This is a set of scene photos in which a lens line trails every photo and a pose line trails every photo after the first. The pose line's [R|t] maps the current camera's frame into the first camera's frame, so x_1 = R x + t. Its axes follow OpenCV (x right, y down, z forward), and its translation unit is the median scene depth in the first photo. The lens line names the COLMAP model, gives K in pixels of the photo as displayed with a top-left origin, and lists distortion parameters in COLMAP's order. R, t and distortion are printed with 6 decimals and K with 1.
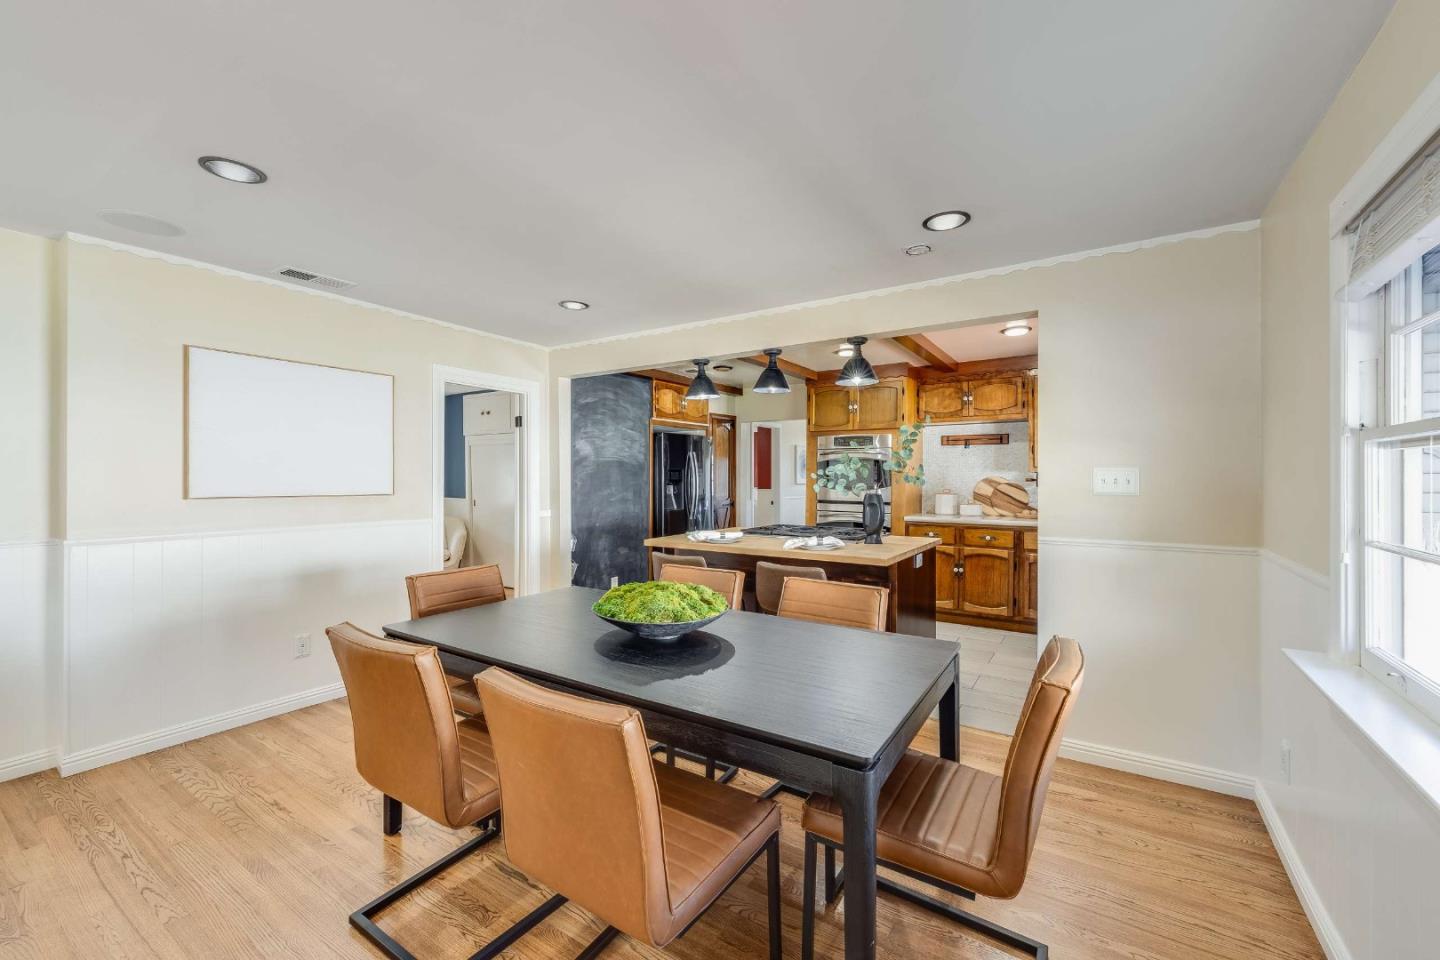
lens RADIAL K [[587.1, 0, 708.0], [0, 587.1, 473.1], [0, 0, 1]] dist [-0.002295, -0.000041]
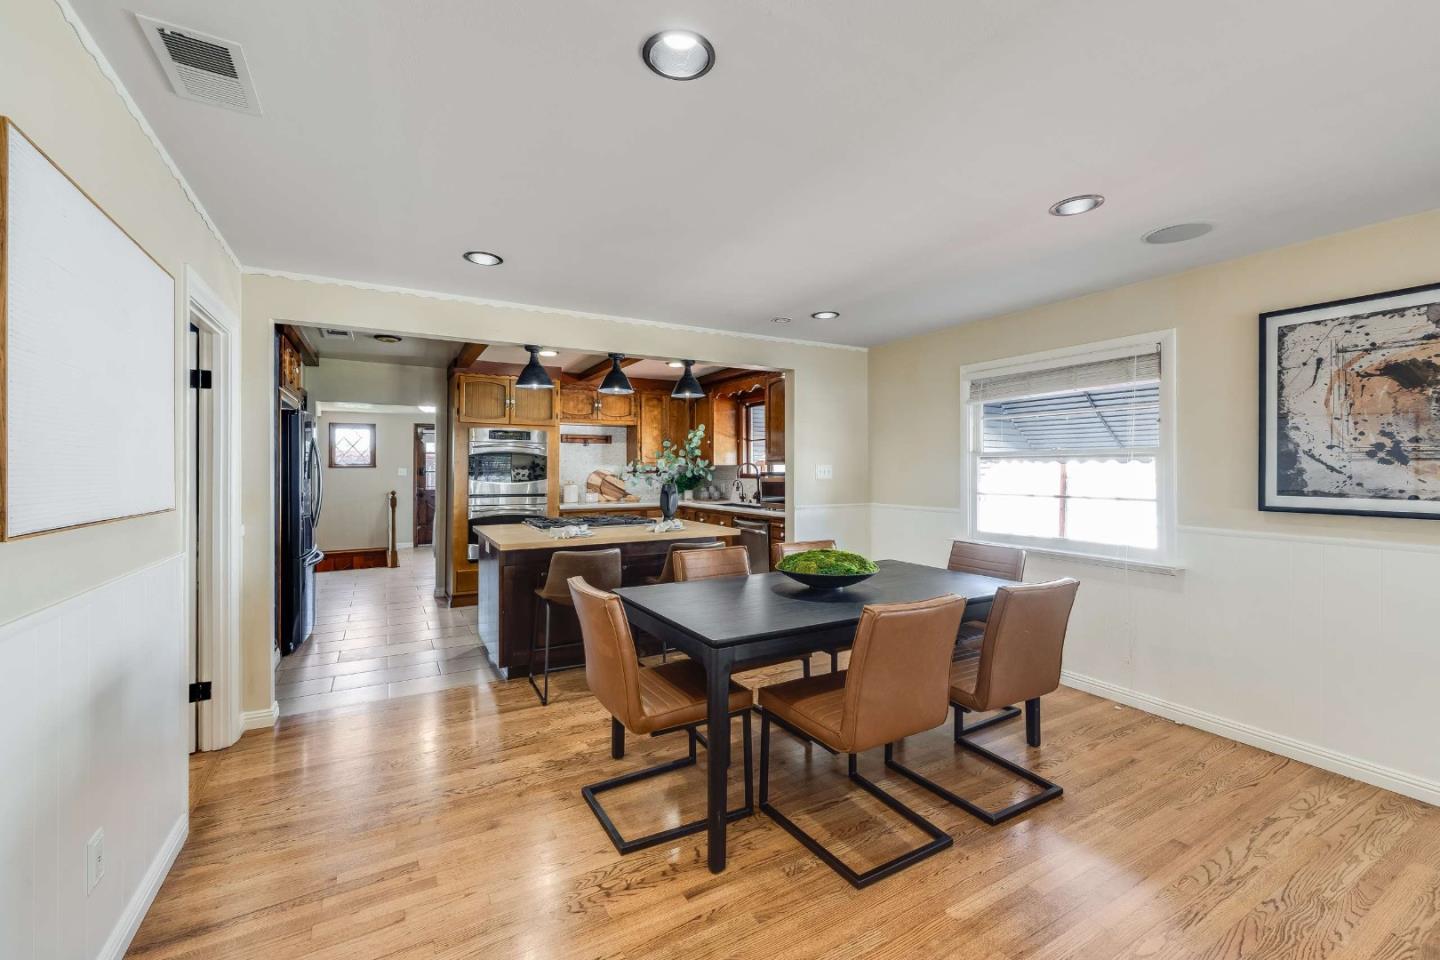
lens RADIAL K [[590.8, 0, 711.7], [0, 590.8, 465.5], [0, 0, 1]] dist [-0.000888, 0.000384]
pose [[0.453123, 0.002094, 0.891445, -0.541183], [-0.002362, 0.999997, -0.001148, -0.001571], [-0.891445, -0.001586, 0.453127, 0.238407]]
